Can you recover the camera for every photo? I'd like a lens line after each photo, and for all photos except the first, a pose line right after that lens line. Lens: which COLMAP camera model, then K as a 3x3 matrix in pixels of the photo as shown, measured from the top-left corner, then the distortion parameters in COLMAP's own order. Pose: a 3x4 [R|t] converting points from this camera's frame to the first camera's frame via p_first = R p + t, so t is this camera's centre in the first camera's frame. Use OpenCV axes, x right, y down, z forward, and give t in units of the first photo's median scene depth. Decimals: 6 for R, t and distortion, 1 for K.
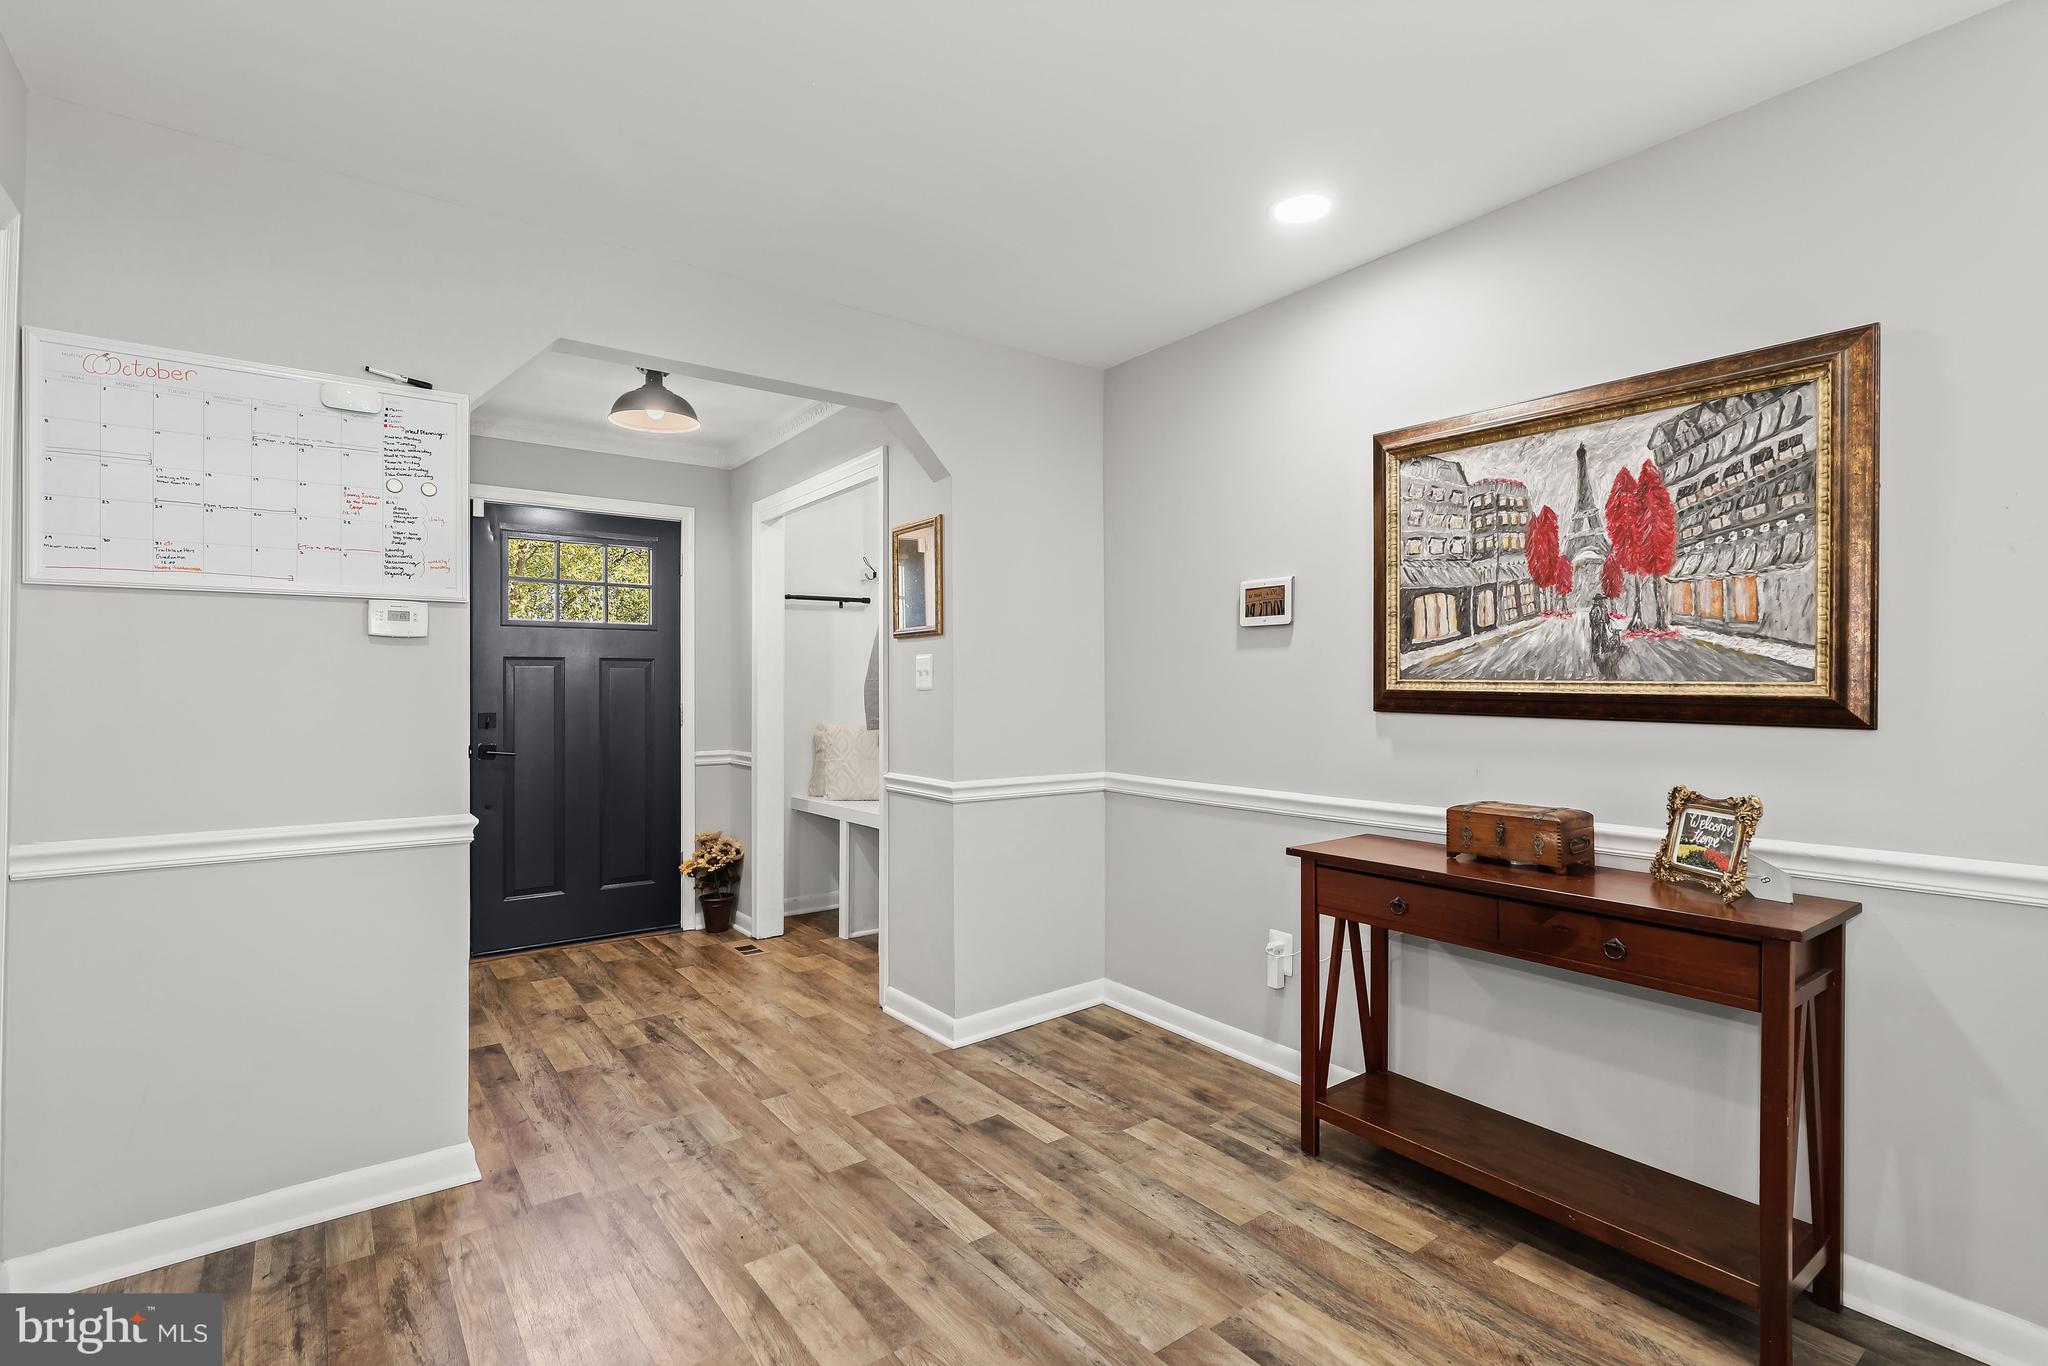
lens RADIAL K [[941.3, 0, 1023.1], [0, 941.3, 681.0], [0, 0, 1]] dist [0.002638, 0.000912]
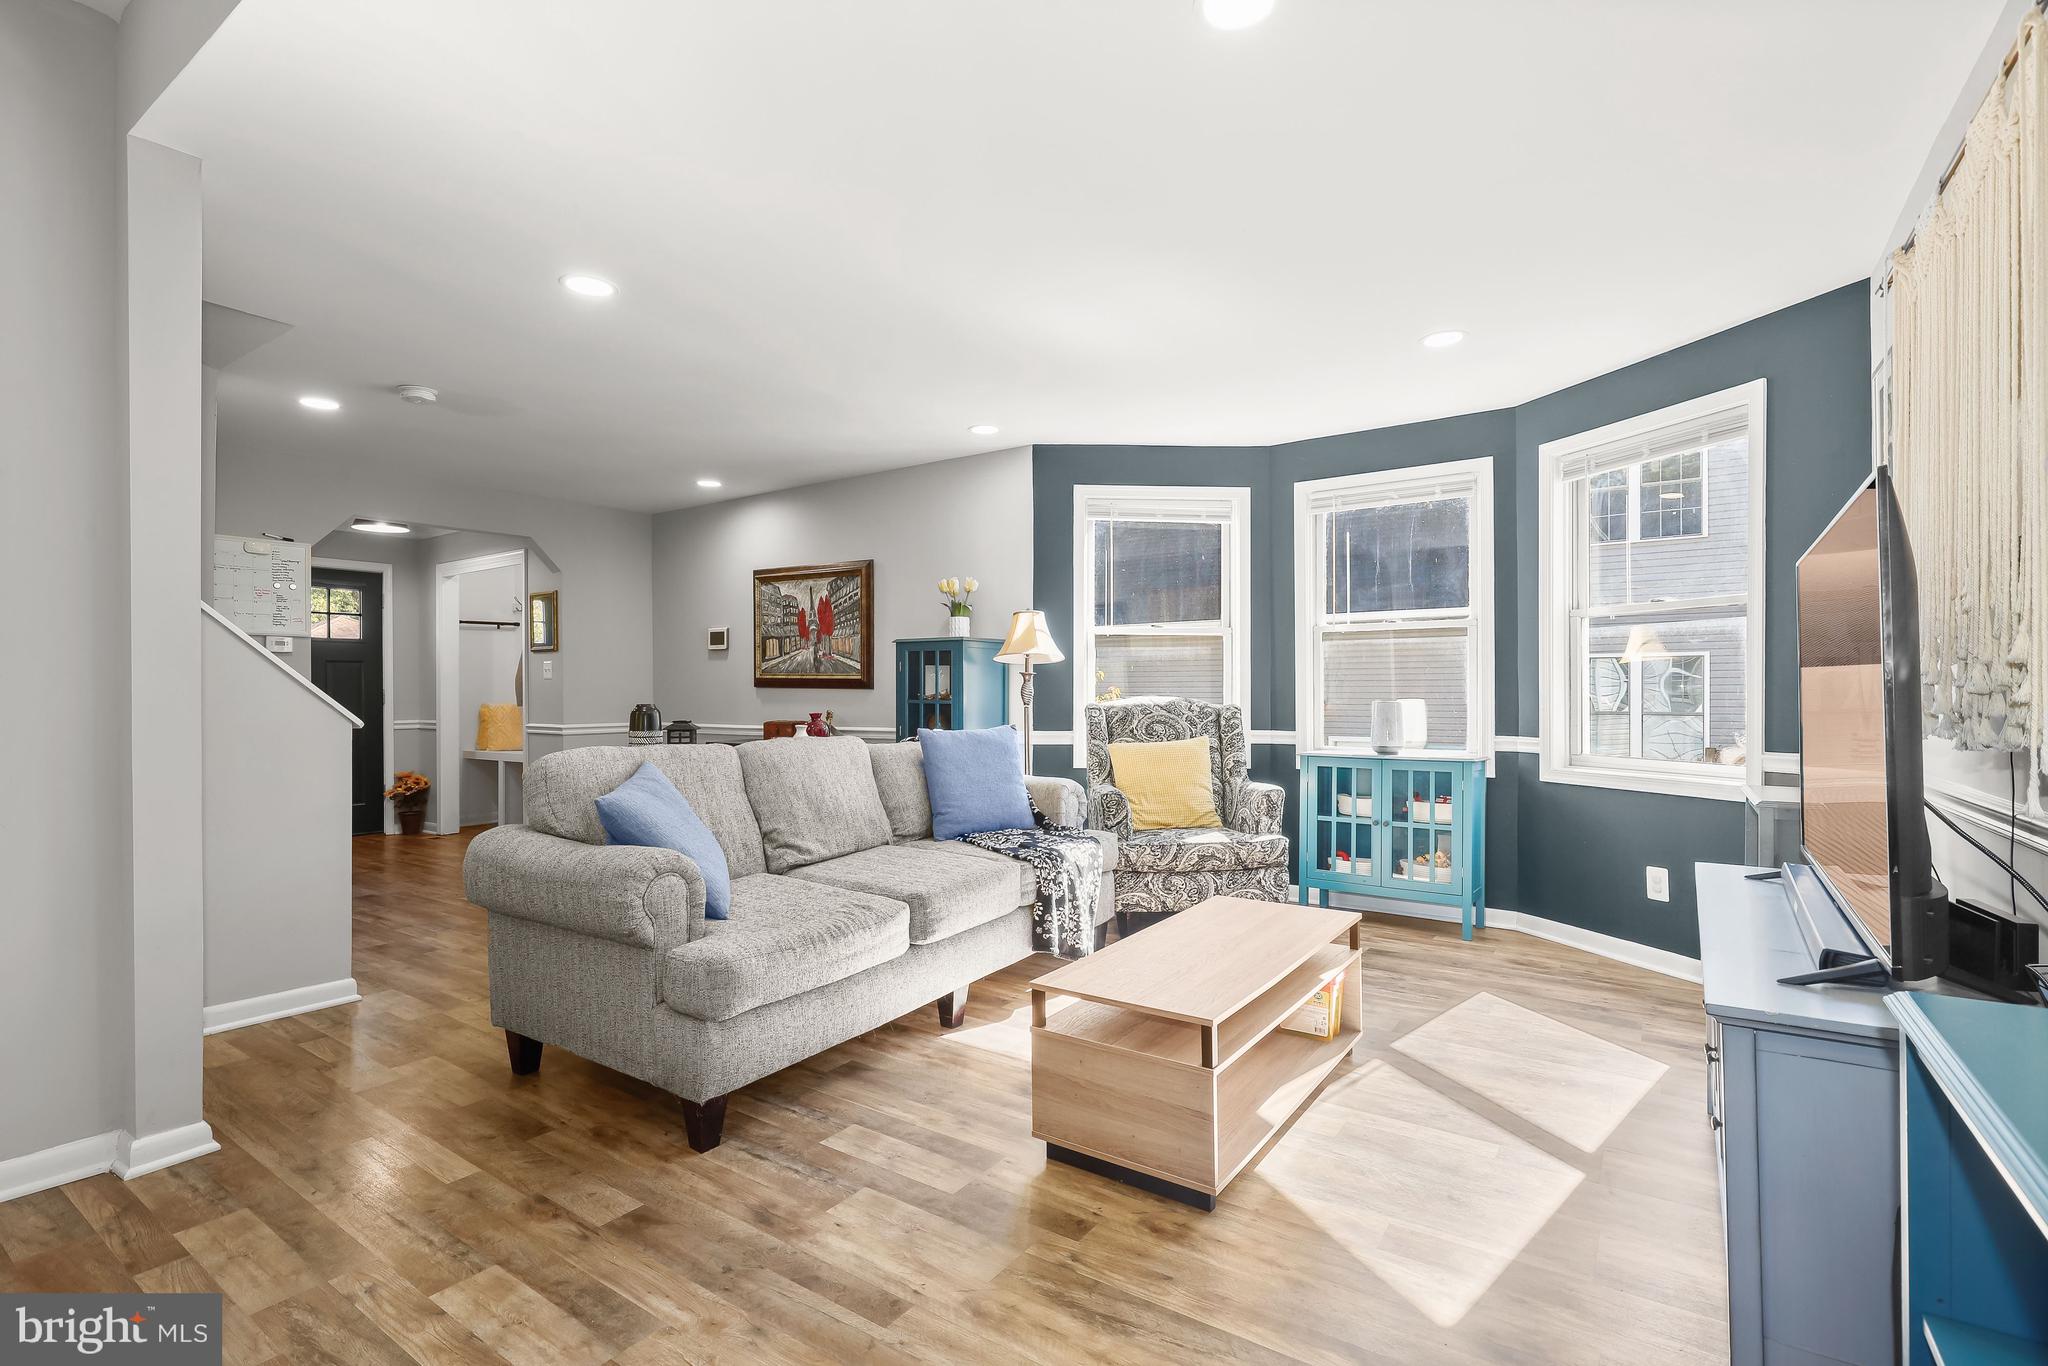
lens RADIAL K [[941.3, 0, 1027.1], [0, 941.3, 693.7], [0, 0, 1]] dist [0.002638, 0.000912]
pose [[0.948424, -0.001826, 0.317000, 0.165503], [-0.001344, 0.999951, 0.009782, 0.014809], [-0.317003, -0.009703, 0.948375, -0.885278]]
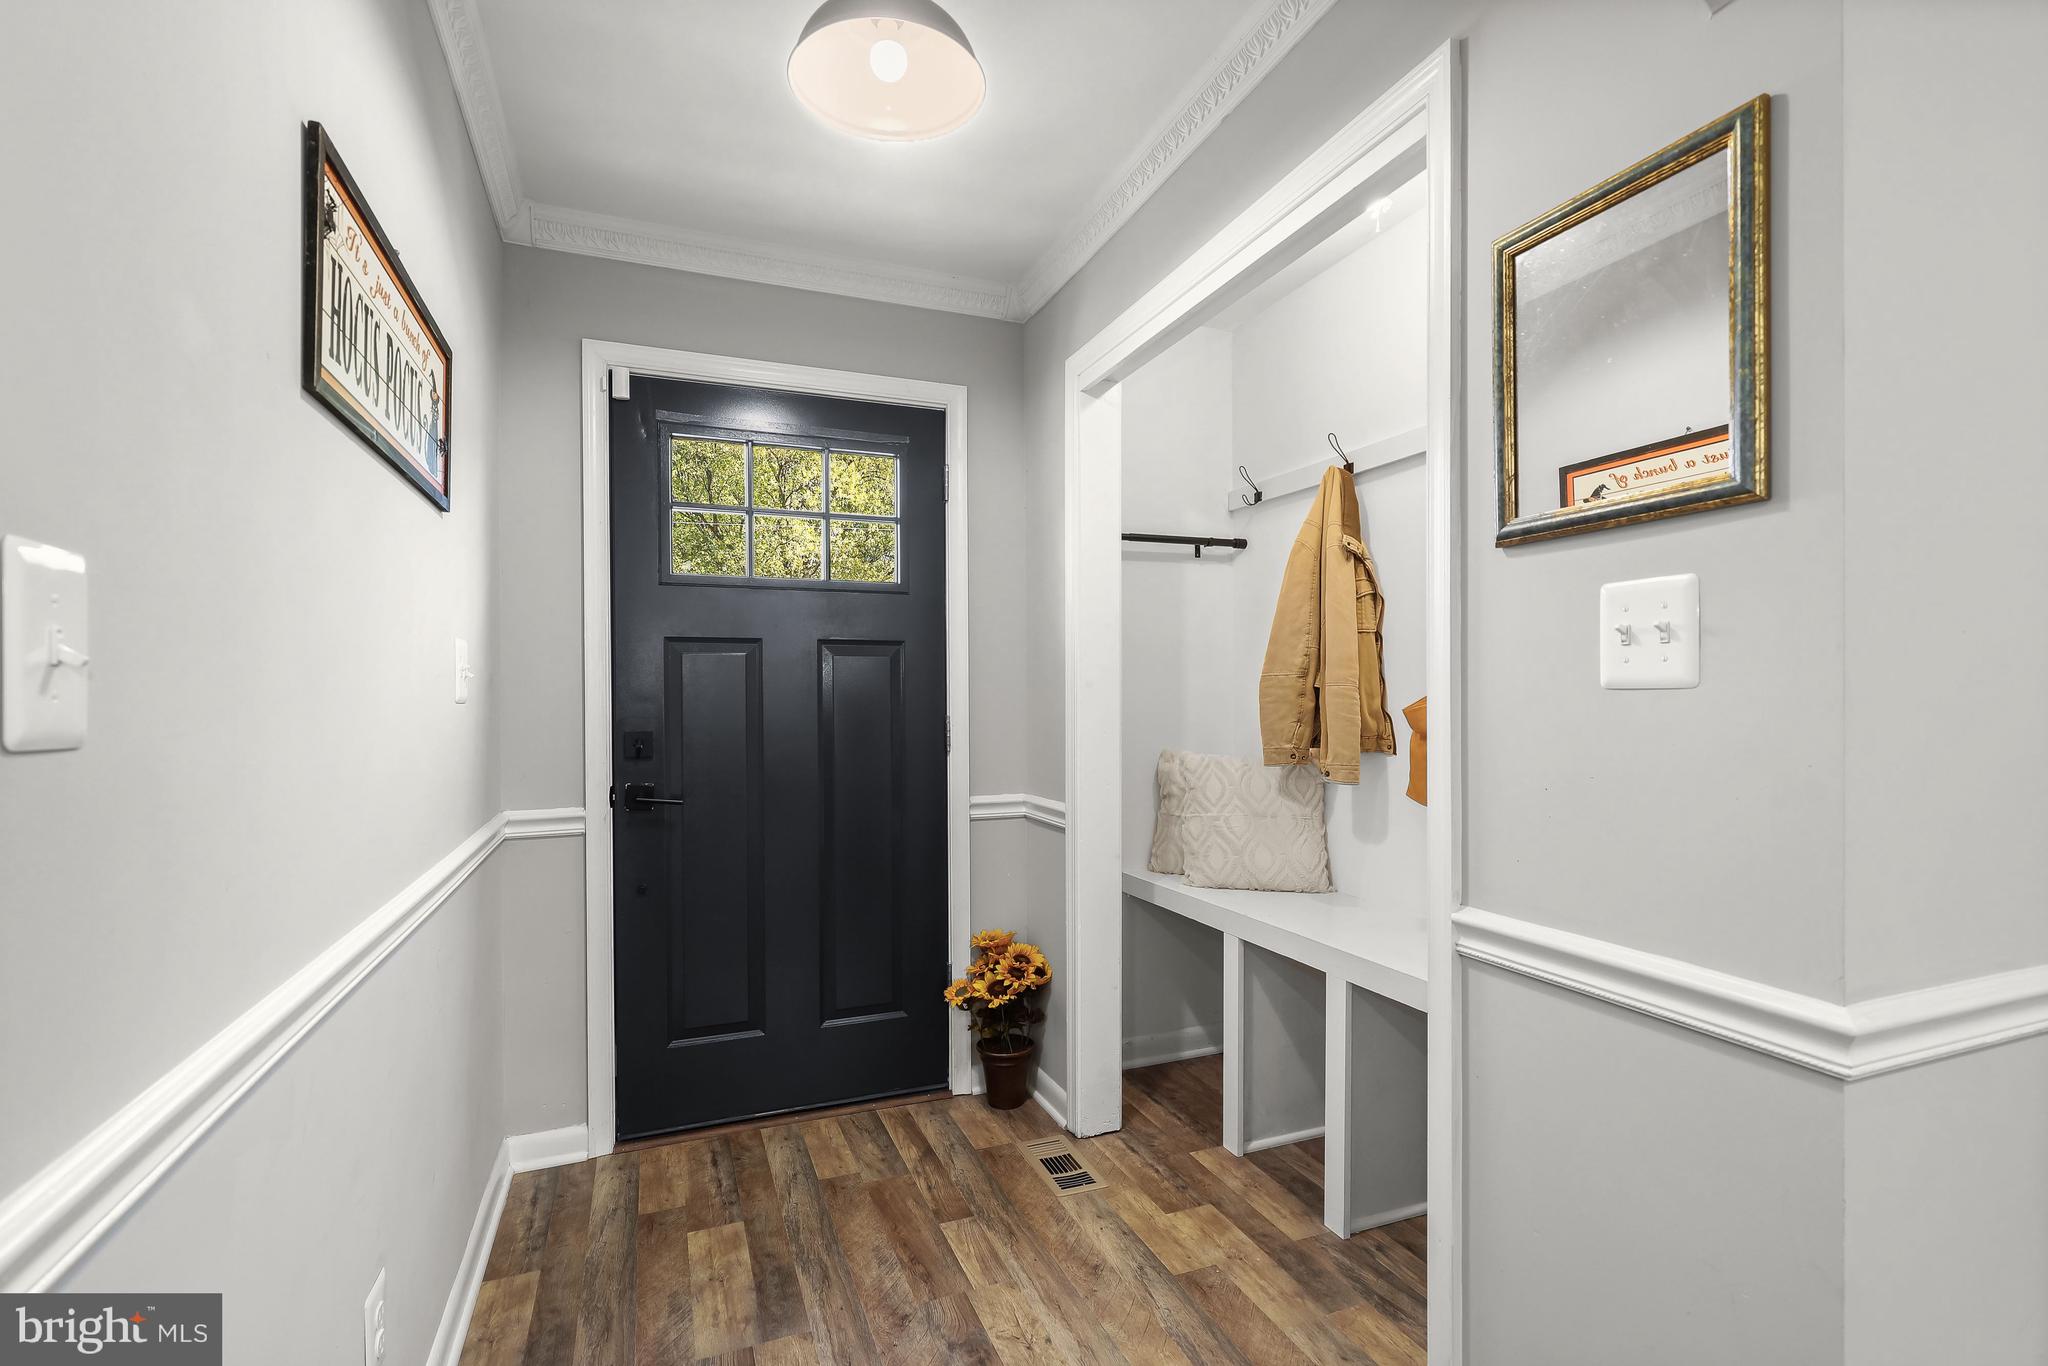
lens RADIAL K [[941.3, 0, 1022.0], [0, 941.3, 690.1], [0, 0, 1]] dist [0.002638, 0.000912]
pose [[0.964203, -0.003640, -0.265139, -0.172381], [0.004320, 0.999989, 0.001980, 0.006934], [0.265128, -0.003055, 0.964208, 0.473417]]
